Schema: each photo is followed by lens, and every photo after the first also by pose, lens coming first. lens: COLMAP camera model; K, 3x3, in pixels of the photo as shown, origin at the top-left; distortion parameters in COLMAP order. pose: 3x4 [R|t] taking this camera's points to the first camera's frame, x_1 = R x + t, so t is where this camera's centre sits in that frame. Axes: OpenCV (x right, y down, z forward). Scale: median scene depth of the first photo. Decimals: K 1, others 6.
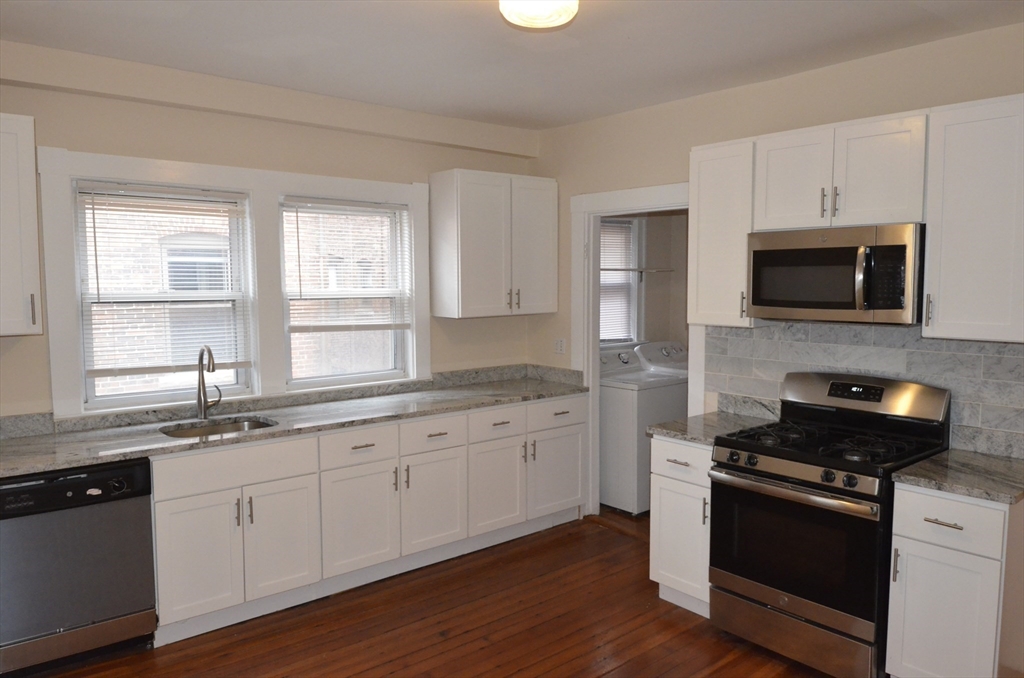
lens RADIAL K [[720.3, 0, 512.0], [0, 720.3, 339.0], [0, 0, 1]] dist [0.010816, -0.043544]
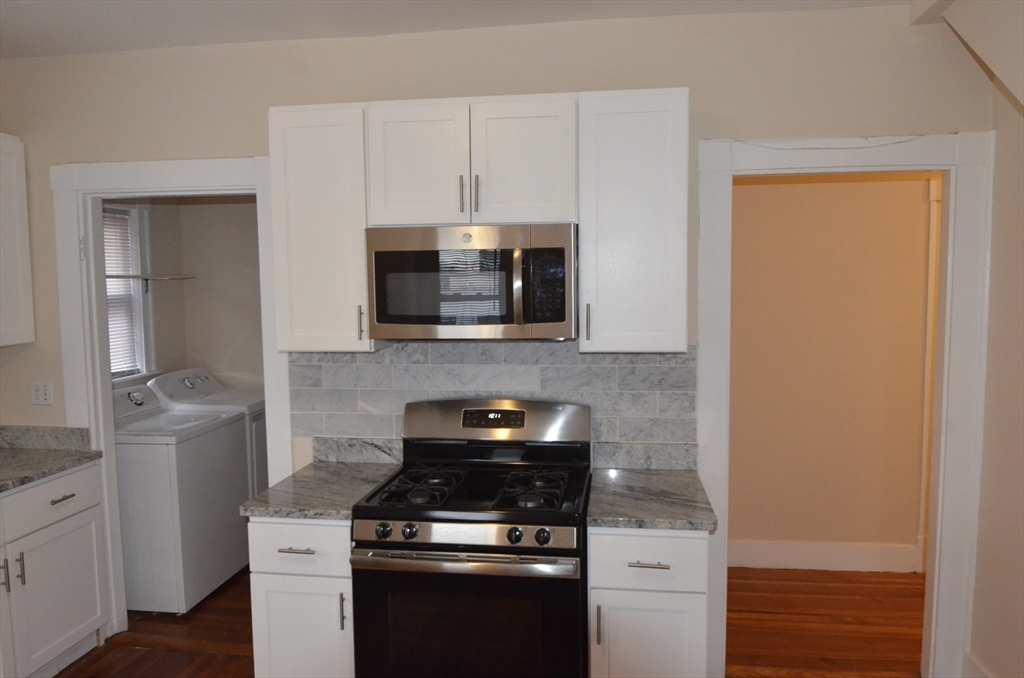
lens RADIAL K [[720.3, 0, 512.0], [0, 720.3, 339.0], [0, 0, 1]] dist [0.010816, -0.043544]
pose [[0.743912, -0.059506, 0.665623, -0.064152], [0.064999, 0.997748, 0.016554, -0.030752], [-0.665109, 0.030950, 0.746105, 0.308619]]
